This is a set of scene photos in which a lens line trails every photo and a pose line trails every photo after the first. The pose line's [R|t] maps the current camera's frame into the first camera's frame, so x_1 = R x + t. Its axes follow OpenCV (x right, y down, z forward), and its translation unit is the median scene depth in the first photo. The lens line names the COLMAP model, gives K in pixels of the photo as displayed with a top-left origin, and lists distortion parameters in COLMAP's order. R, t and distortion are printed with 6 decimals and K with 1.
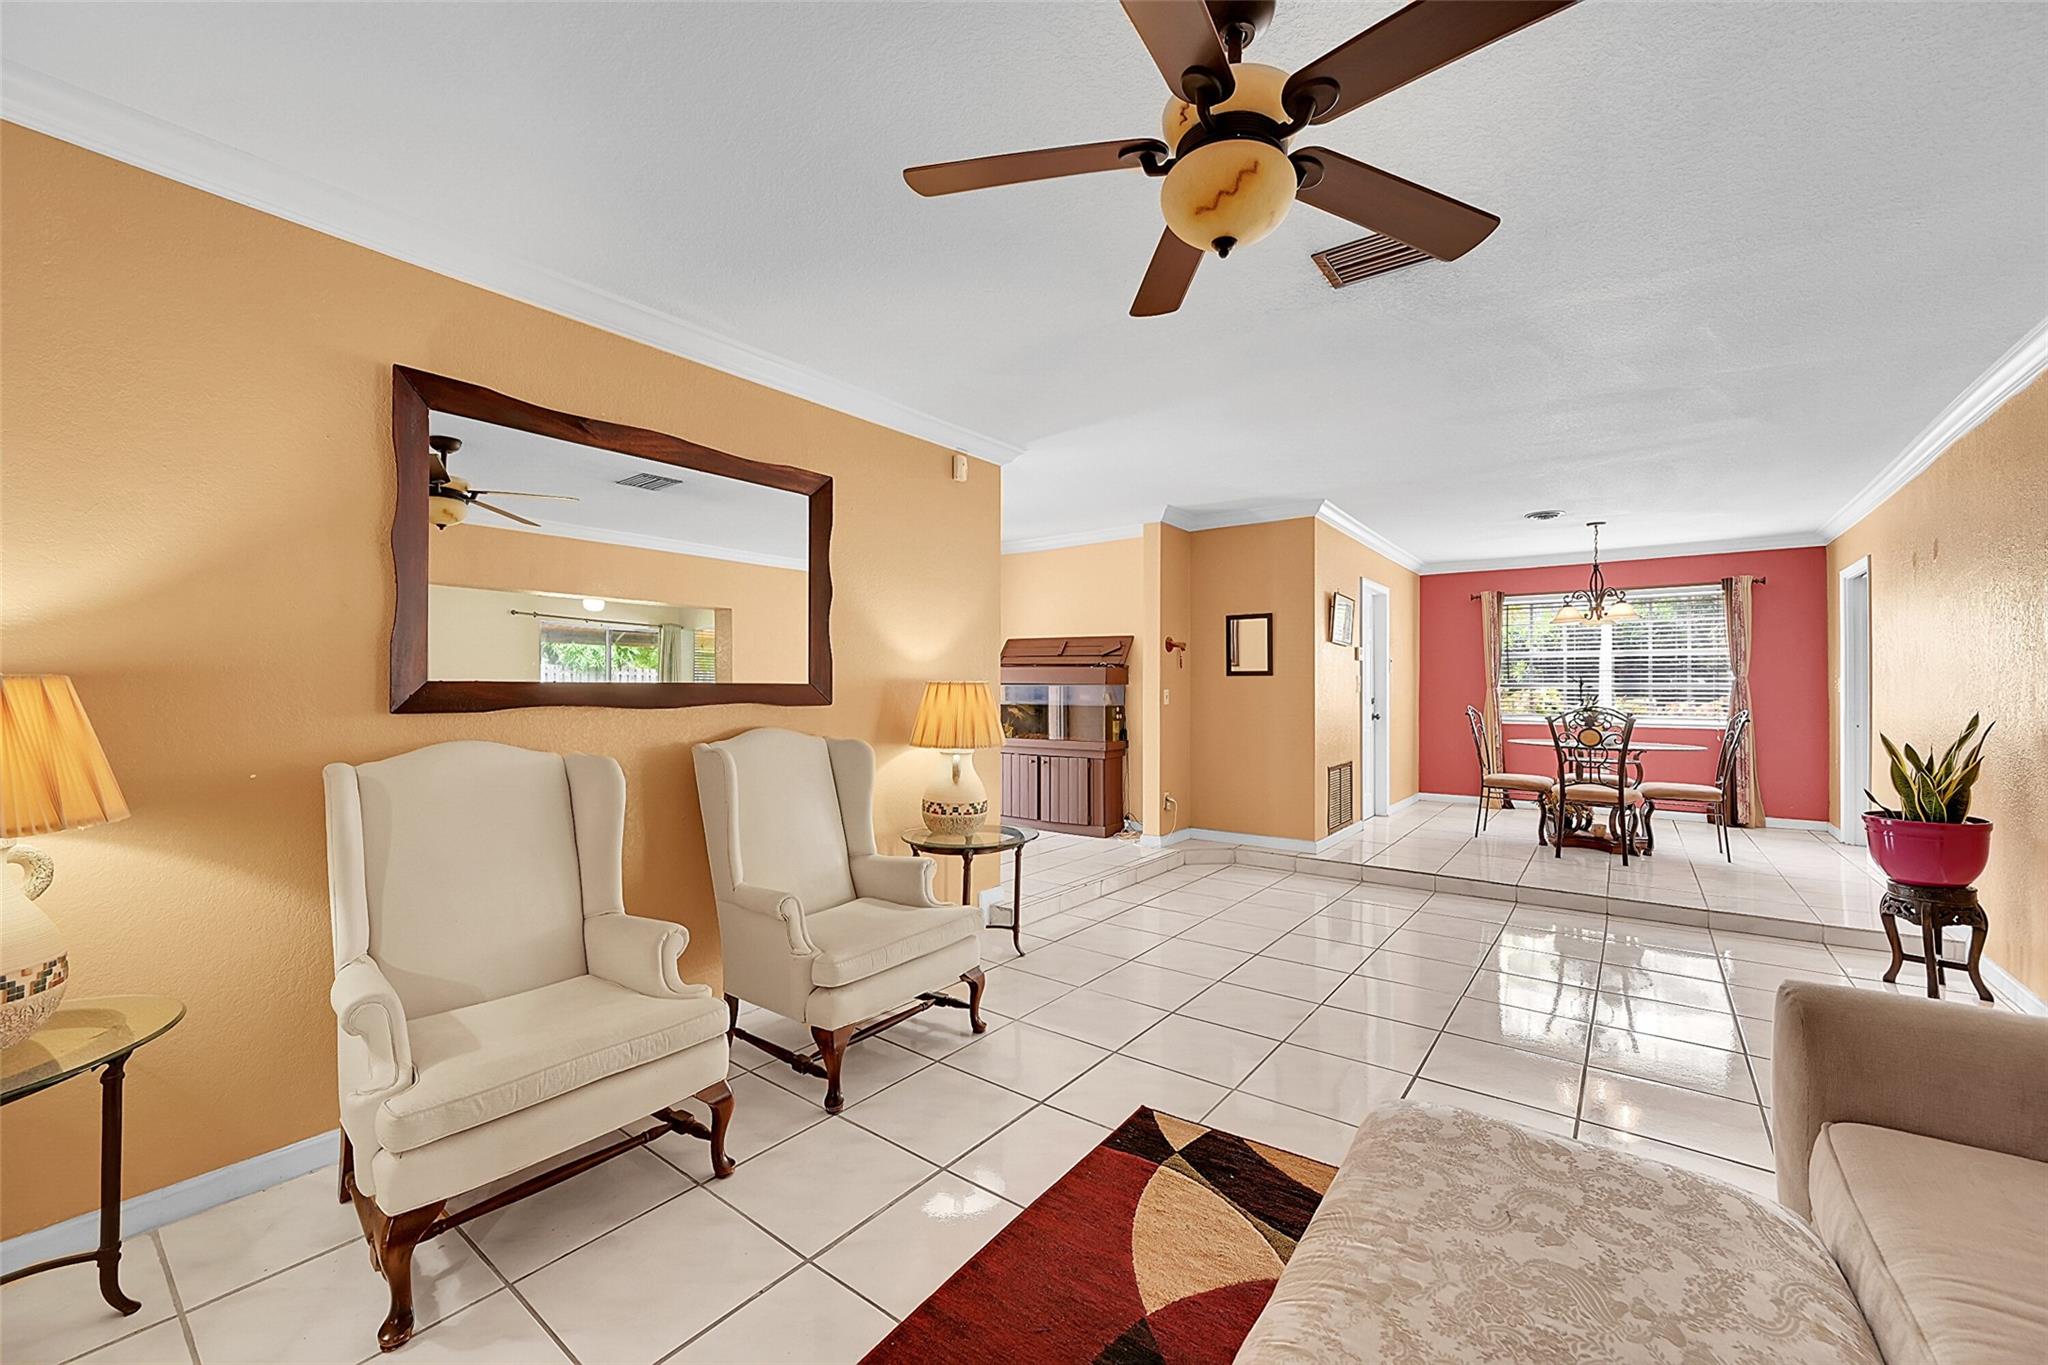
lens RADIAL K [[801.0, 0, 1030.5], [0, 801.0, 684.6], [0, 0, 1]] dist [0.002904, 0.000126]
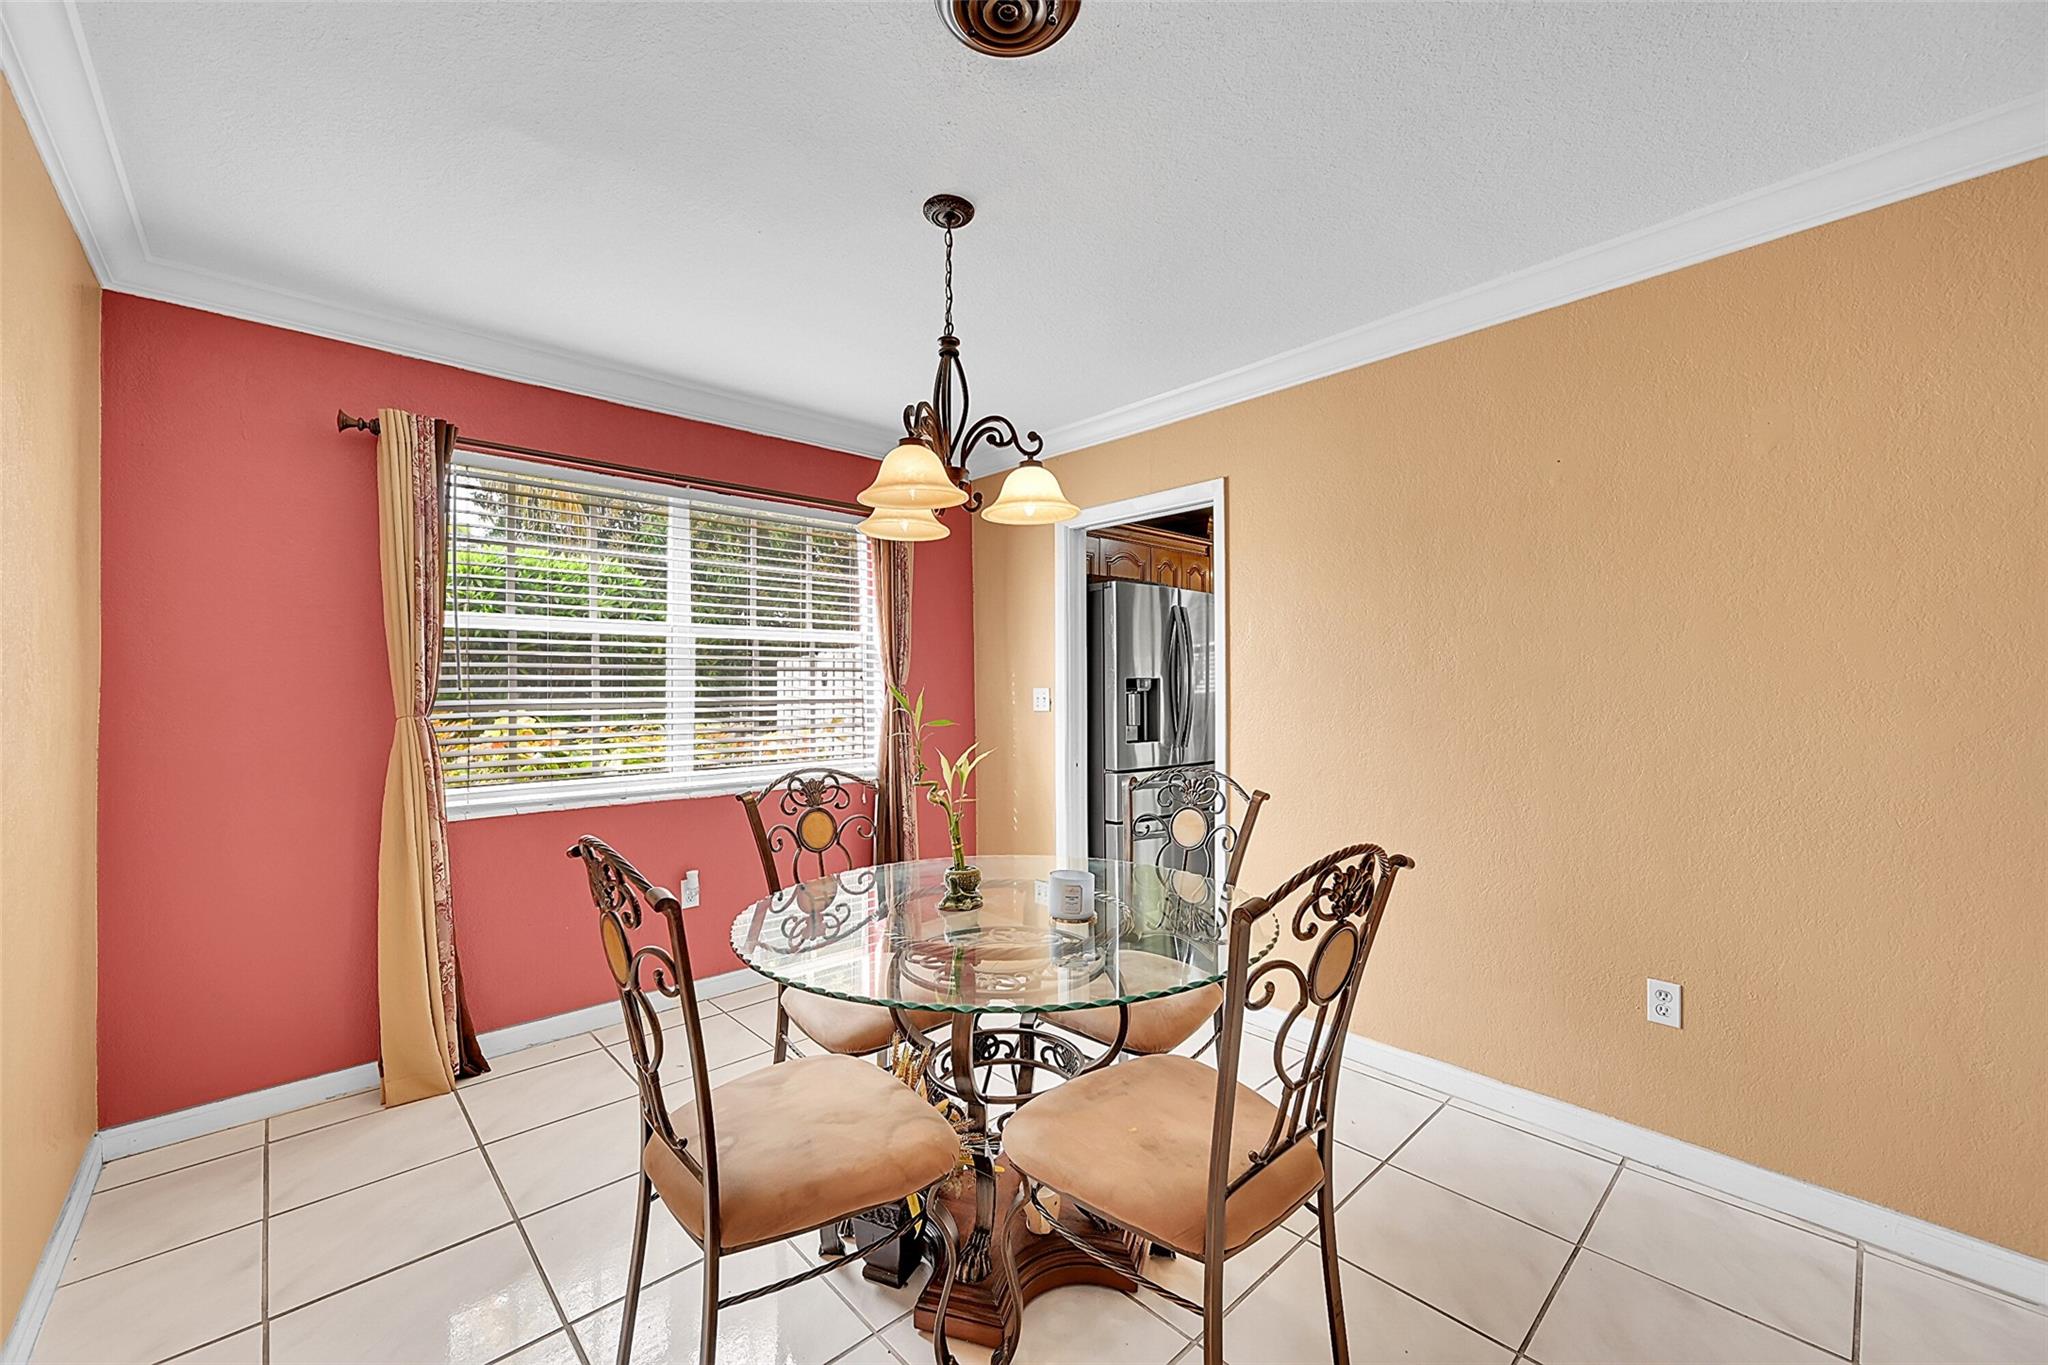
lens RADIAL K [[801.0, 0, 1030.5], [0, 801.0, 684.6], [0, 0, 1]] dist [0.002904, 0.000126]
pose [[0.381444, 0.003450, 0.924385, 0.370391], [-0.004940, 0.999986, -0.001693, -0.006678], [-0.924379, -0.003921, 0.381456, 0.646935]]
